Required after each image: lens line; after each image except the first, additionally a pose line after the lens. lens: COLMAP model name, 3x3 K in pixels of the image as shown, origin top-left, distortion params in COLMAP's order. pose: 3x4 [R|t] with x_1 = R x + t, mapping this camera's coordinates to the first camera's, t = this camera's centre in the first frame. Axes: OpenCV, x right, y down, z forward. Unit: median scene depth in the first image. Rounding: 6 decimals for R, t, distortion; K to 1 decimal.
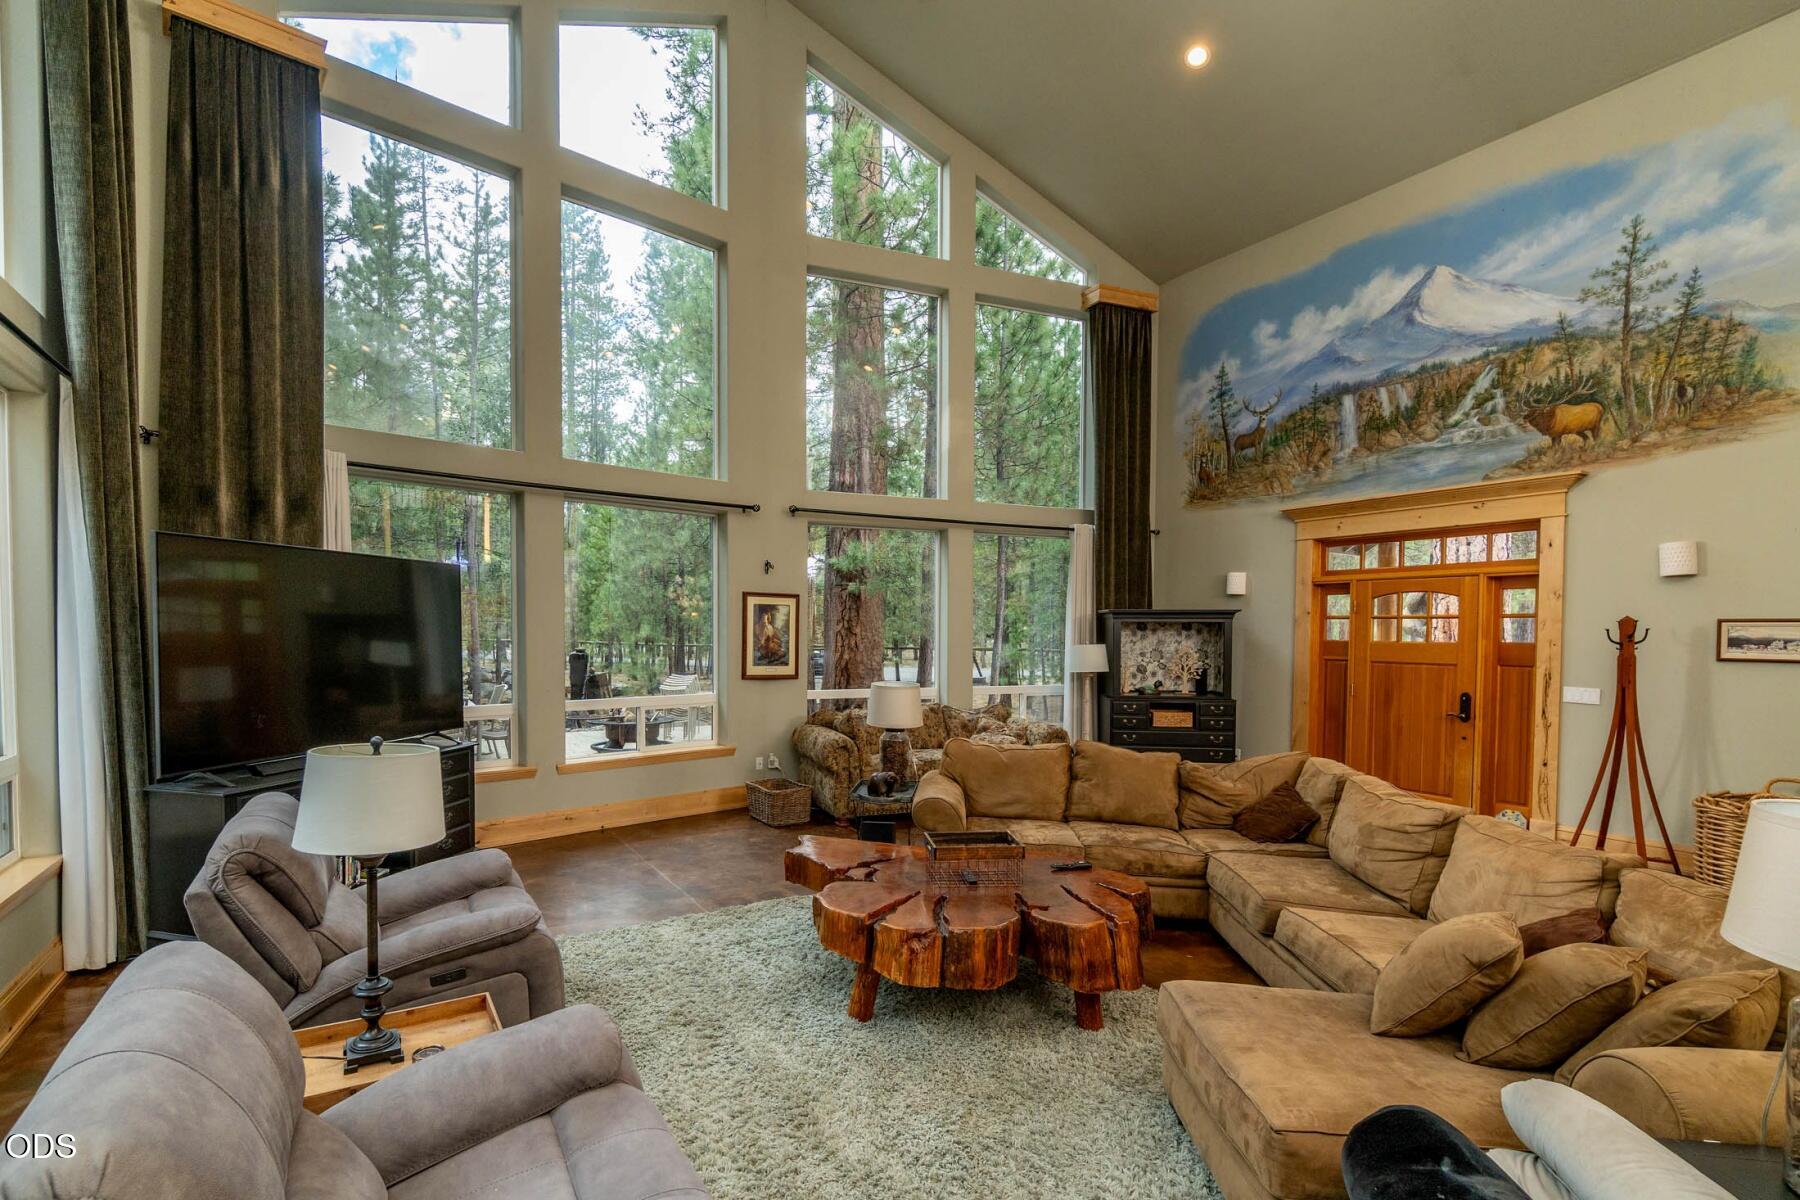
lens RADIAL K [[805.7, 0, 914.9], [0, 805.7, 609.1], [0, 0, 1]] dist [-0.002405, 0.001316]
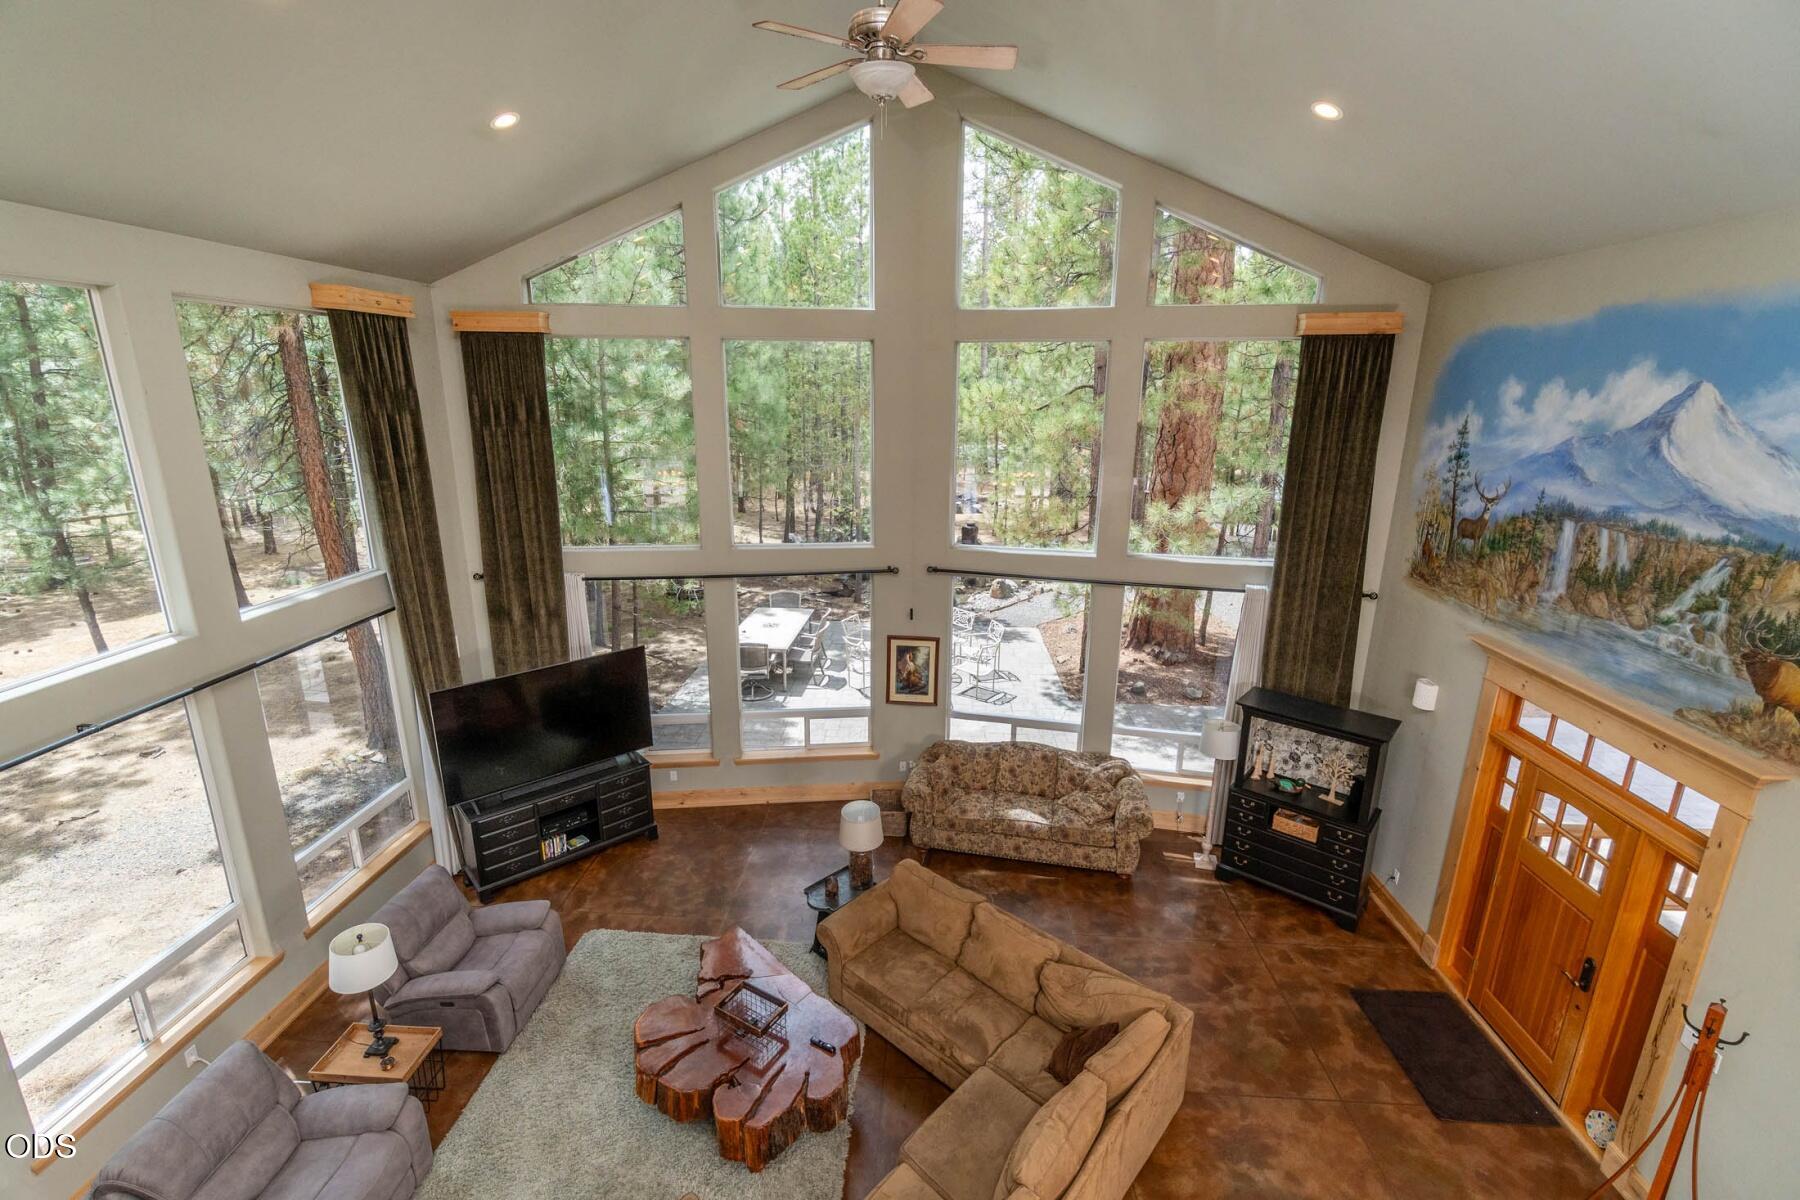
lens RADIAL K [[805.7, 0, 917.1], [0, 805.7, 595.9], [0, 0, 1]] dist [-0.002405, 0.001316]
pose [[0.828463, 0.155195, -0.538111, 0.454500], [-0.025911, 0.970430, 0.239987, -0.363398], [0.559444, -0.184877, 0.807987, 0.064380]]
